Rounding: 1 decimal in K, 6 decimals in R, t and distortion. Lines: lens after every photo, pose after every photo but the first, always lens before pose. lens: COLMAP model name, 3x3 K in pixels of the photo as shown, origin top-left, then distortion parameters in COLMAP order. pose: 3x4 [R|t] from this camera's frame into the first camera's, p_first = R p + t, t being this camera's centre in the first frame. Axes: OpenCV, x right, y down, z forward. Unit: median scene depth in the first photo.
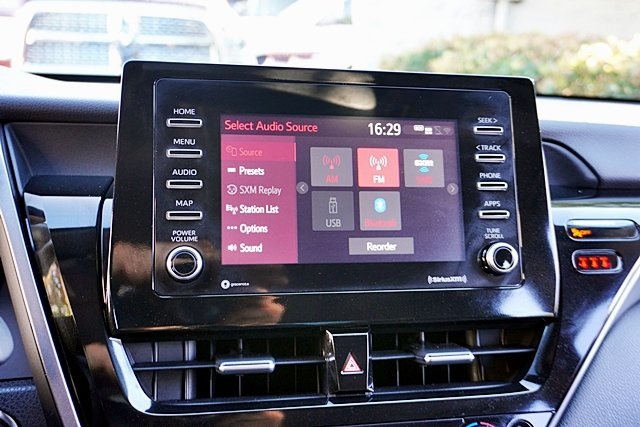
lens RADIAL K [[647.7, 0, 320.0], [0, 647.7, 213.5], [0, 0, 1]] dist [0.001805, -0.000272]
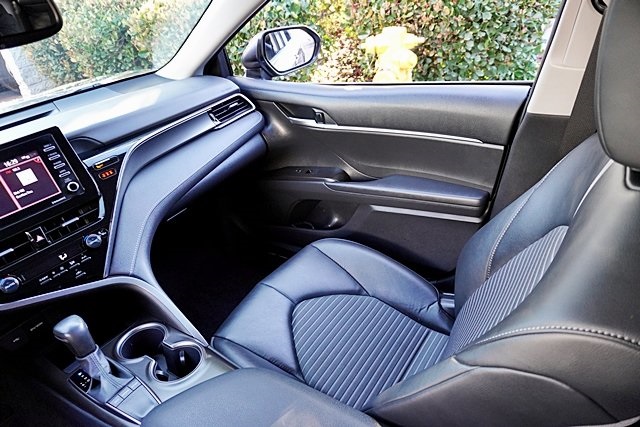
lens RADIAL K [[429.3, 0, 320.0], [0, 429.3, 213.5], [0, 0, 1]] dist [-0.042930, 0.032279]
pose [[0.769146, -0.445974, 0.457736, 0.206099], [0.304778, 0.885527, 0.350646, -0.182994], [-0.561716, -0.130190, 0.817022, -1.452900]]
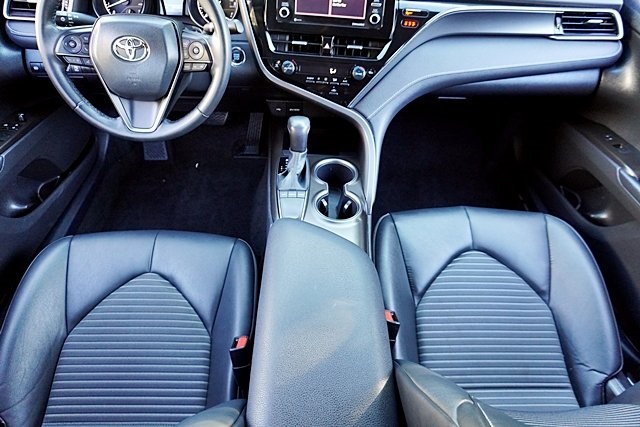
lens RADIAL K [[429.3, 0, 320.0], [0, 429.3, 213.5], [0, 0, 1]] dist [-0.042930, 0.032279]
pose [[0.961226, 0.189458, -0.200376, 0.665916], [-0.060651, 0.854080, 0.516594, -0.203636], [0.269010, -0.484410, 0.832454, -1.480065]]
